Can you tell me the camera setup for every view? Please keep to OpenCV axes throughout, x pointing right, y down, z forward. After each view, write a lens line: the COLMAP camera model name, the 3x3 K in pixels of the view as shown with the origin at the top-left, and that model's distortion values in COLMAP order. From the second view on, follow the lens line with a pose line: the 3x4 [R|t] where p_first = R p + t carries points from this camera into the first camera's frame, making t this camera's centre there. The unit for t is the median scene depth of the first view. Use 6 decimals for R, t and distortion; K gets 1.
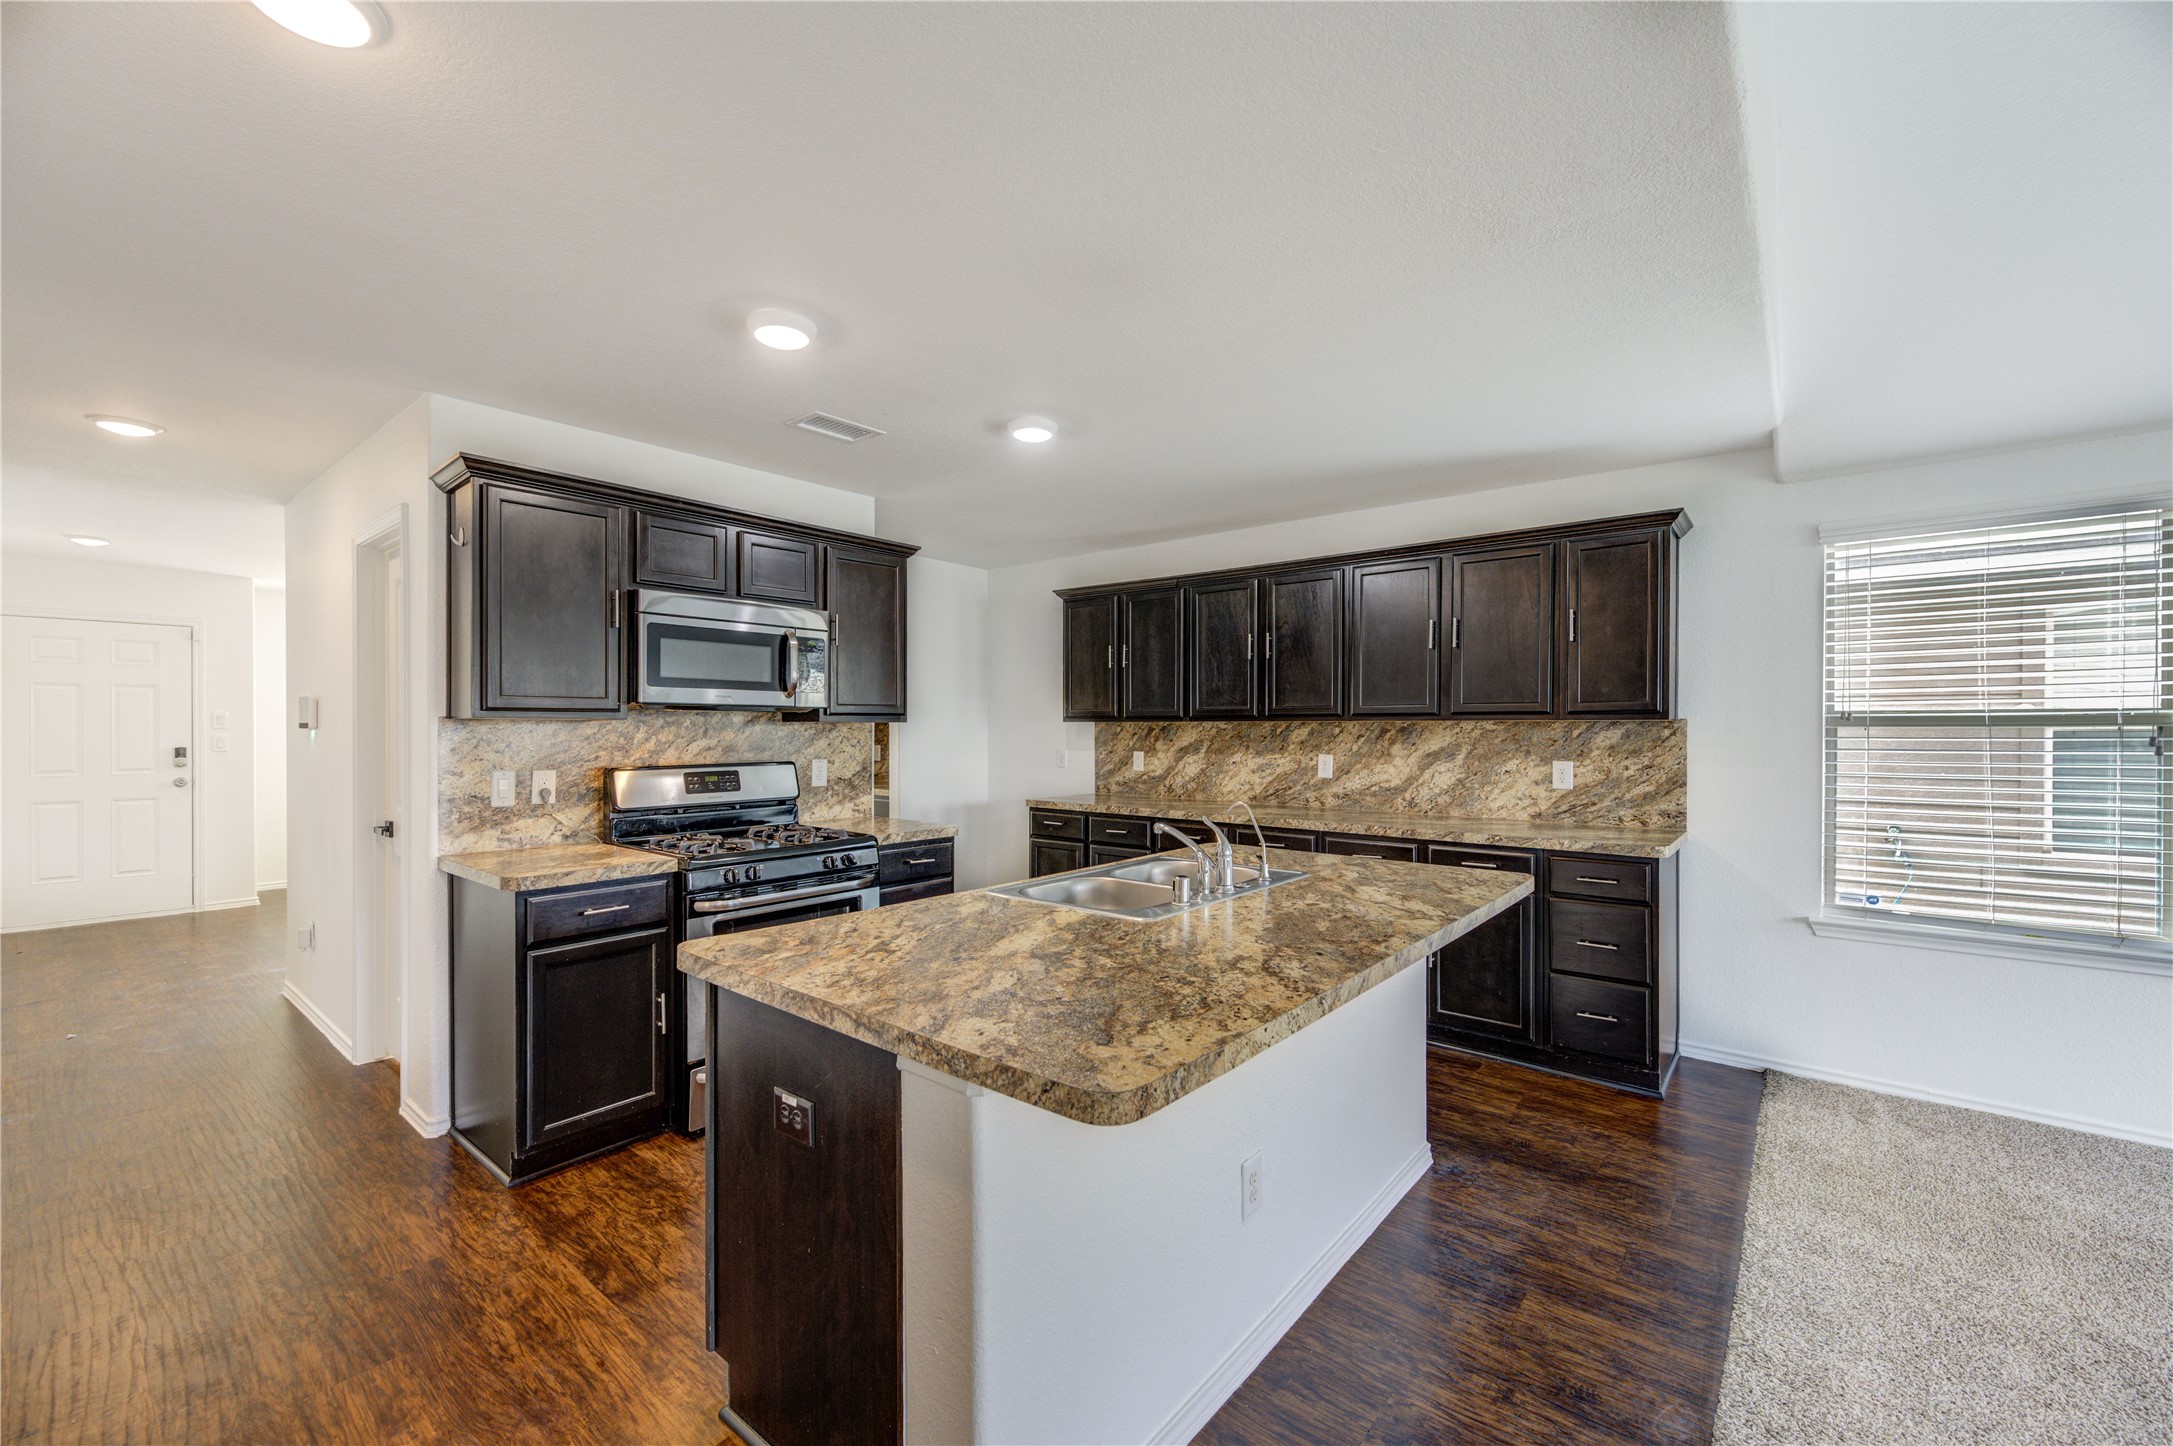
lens RADIAL K [[876.6, 0, 1093.8], [0, 876.6, 728.0], [0, 0, 1]] dist [0.005796, -0.000457]
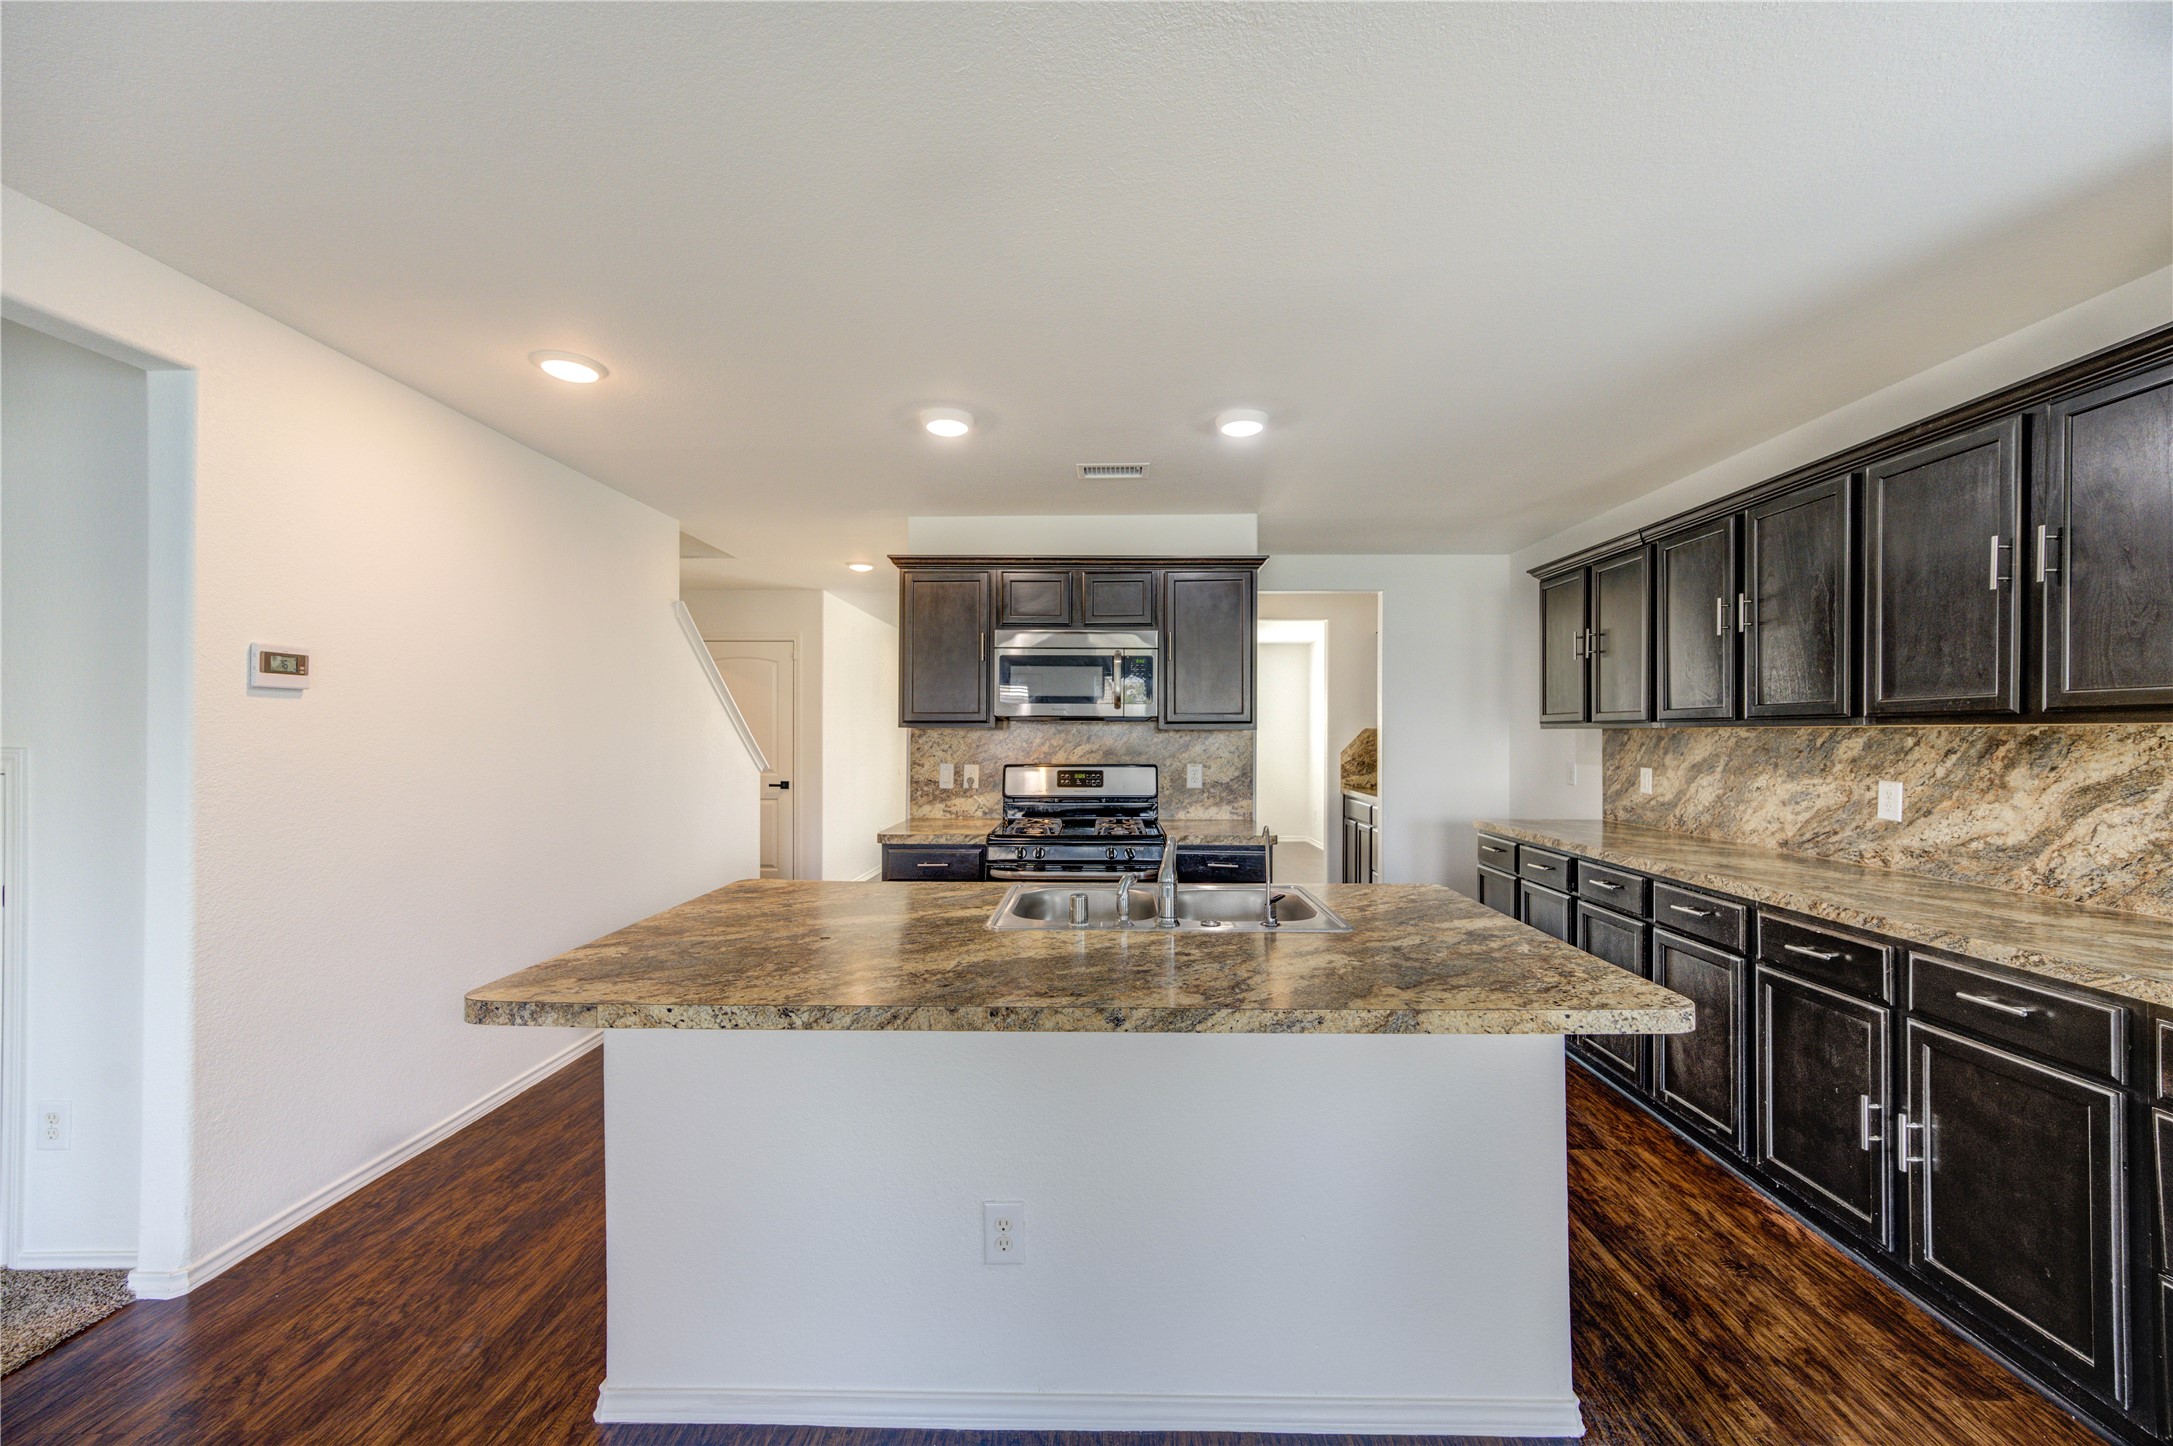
lens RADIAL K [[843.3, 0, 1095.9], [0, 843.3, 729.9], [0, 0, 1]] dist [0.001315, -0.000293]
pose [[0.621347, -0.002599, -0.783531, 0.516115], [-0.002671, 0.999982, -0.005435, -0.000759], [0.783531, 0.005470, 0.621329, 0.289652]]
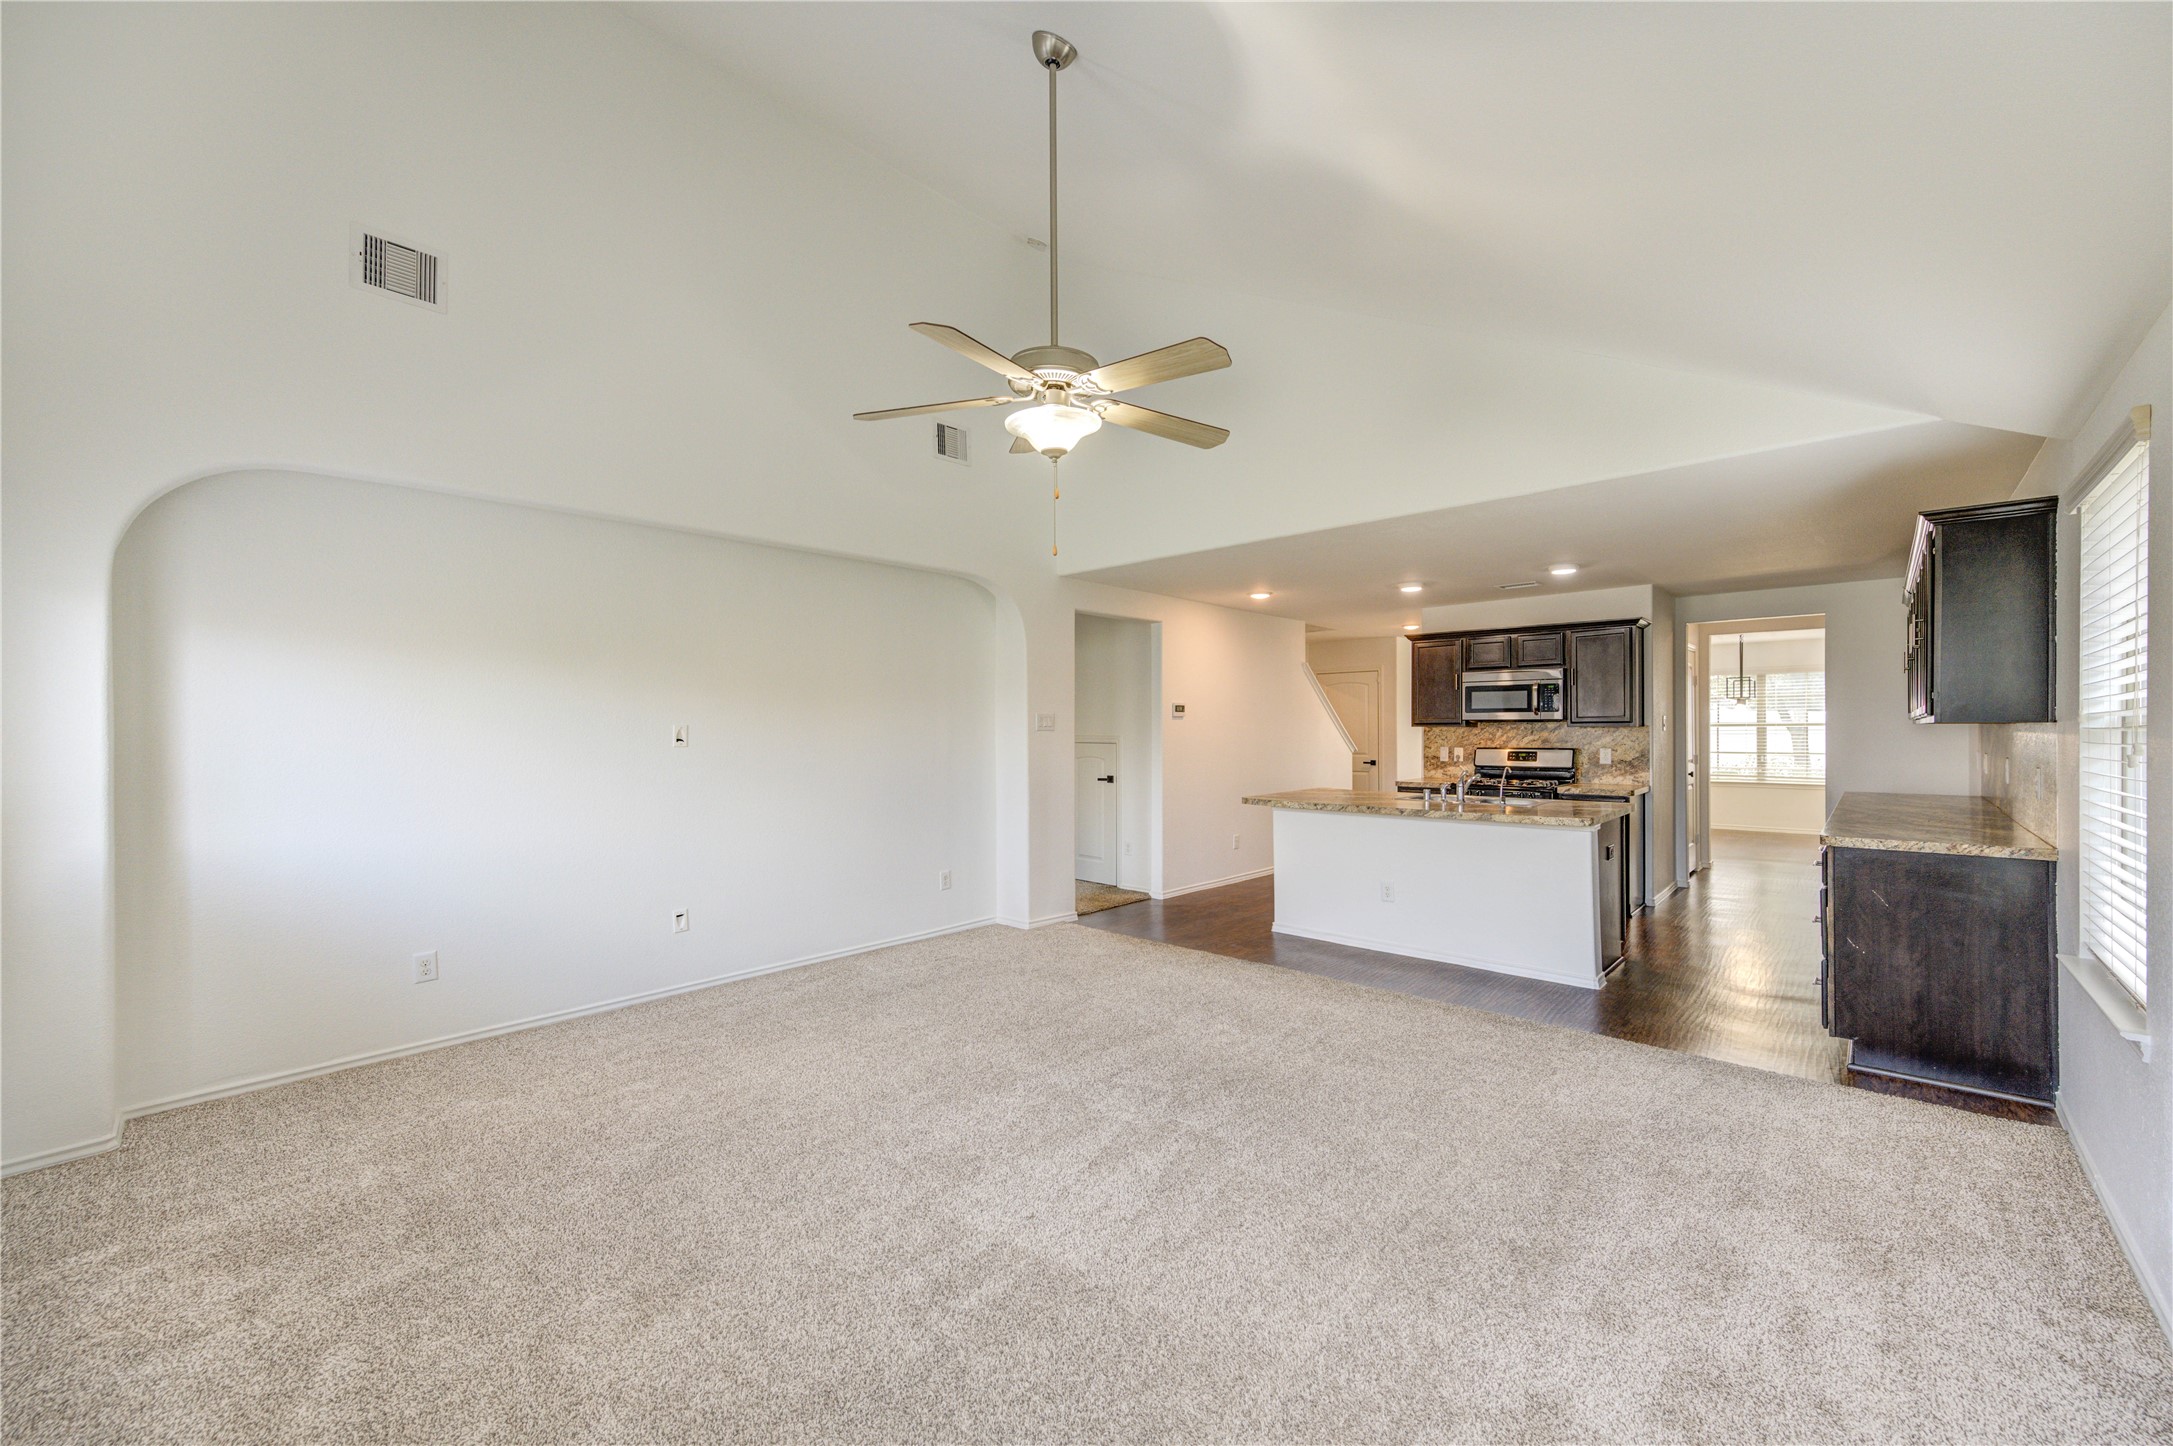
lens RADIAL K [[855.3, 0, 1098.3], [0, 855.3, 733.3], [0, 0, 1]] dist [0.002080, 0.000016]
pose [[-0.056343, 0.003410, -0.998406, 1.667975], [0.003337, 0.999989, 0.003227, -0.002720], [0.998406, -0.003150, -0.056354, 0.120829]]
